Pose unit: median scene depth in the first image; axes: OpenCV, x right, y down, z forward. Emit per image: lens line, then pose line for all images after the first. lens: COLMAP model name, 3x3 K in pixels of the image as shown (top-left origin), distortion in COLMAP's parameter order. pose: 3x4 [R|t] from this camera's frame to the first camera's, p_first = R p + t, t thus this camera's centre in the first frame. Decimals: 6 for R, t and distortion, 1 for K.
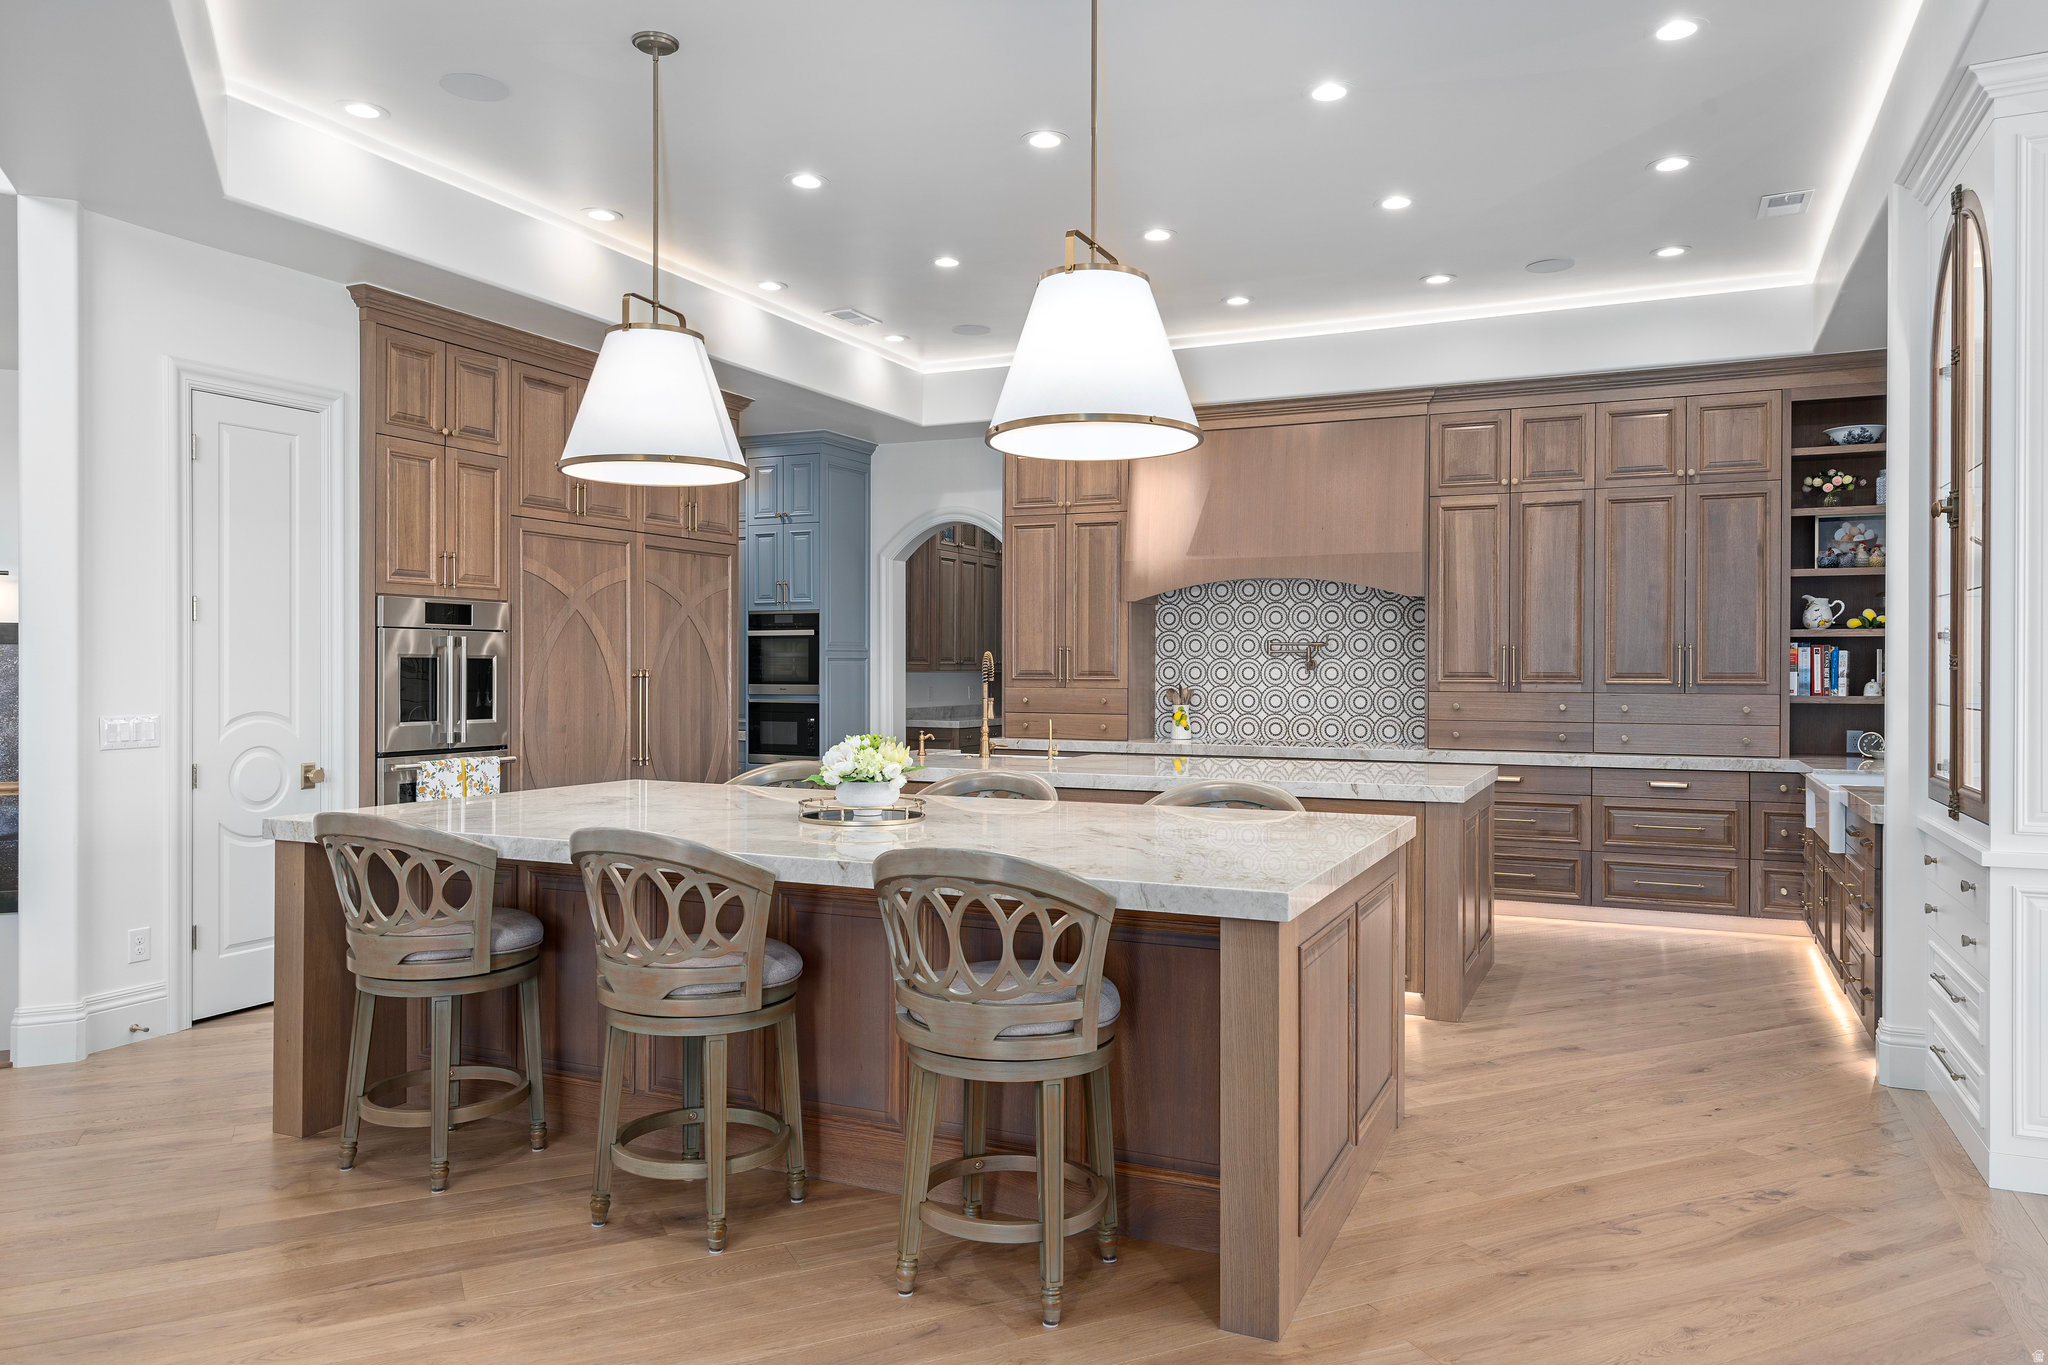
lens RADIAL K [[1431.2, 0, 1022.8], [0, 1431.2, 678.1], [0, 0, 1]] dist [-0.000420, -0.000627]
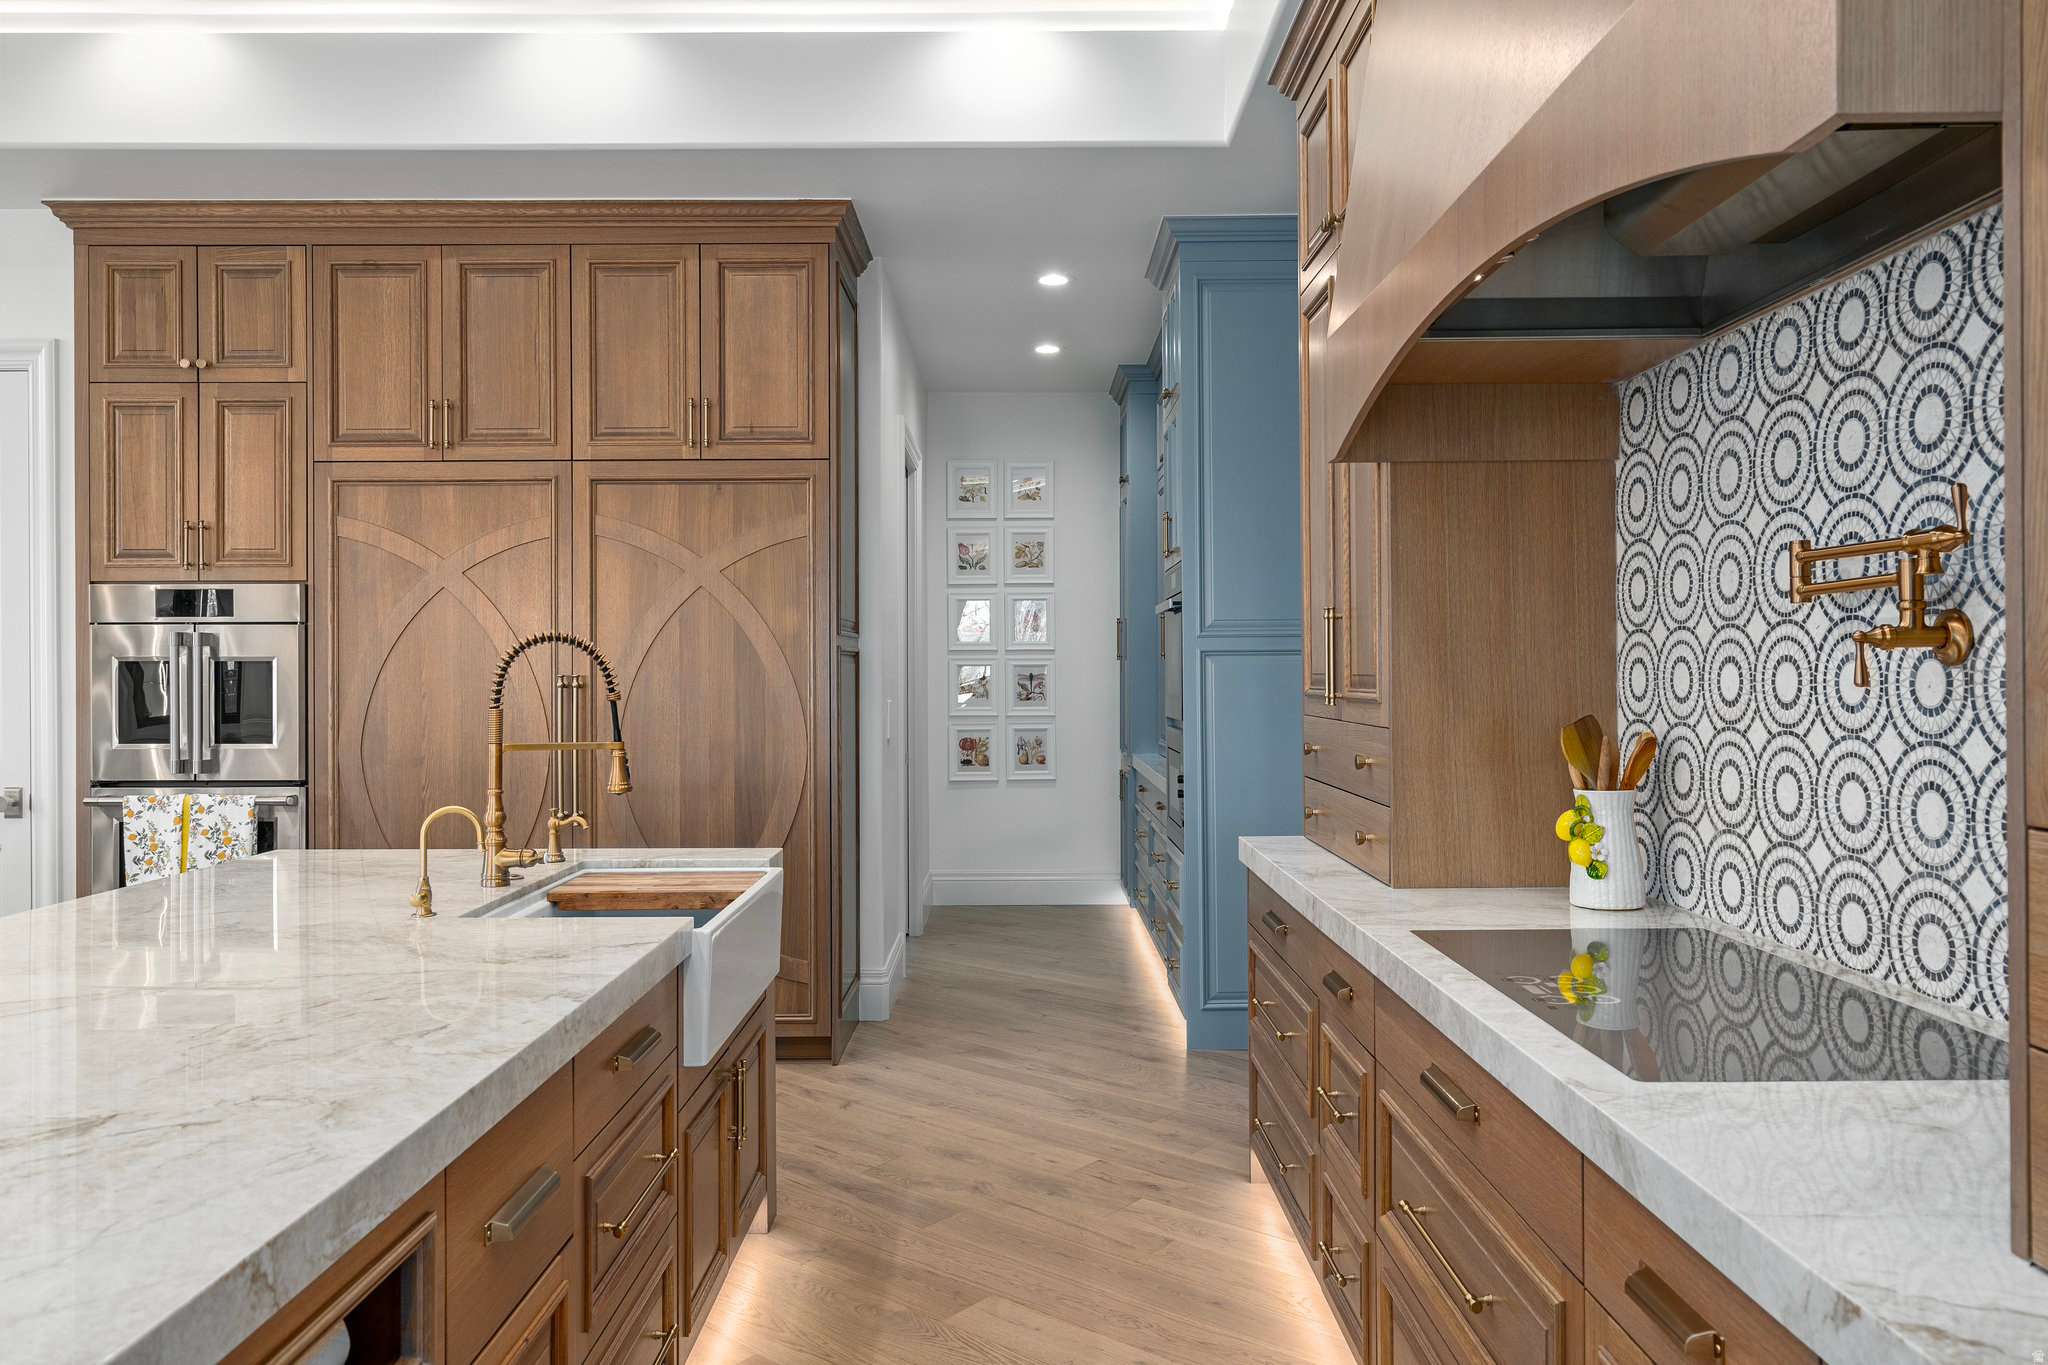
lens RADIAL K [[1431.2, 0, 1027.5], [0, 1431.2, 680.0], [0, 0, 1]] dist [-0.000420, -0.000627]
pose [[0.428769, 0.007357, -0.903384, 0.471798], [0.001729, 0.999958, 0.008965, -0.010226], [0.903412, -0.005406, 0.428738, 1.065896]]
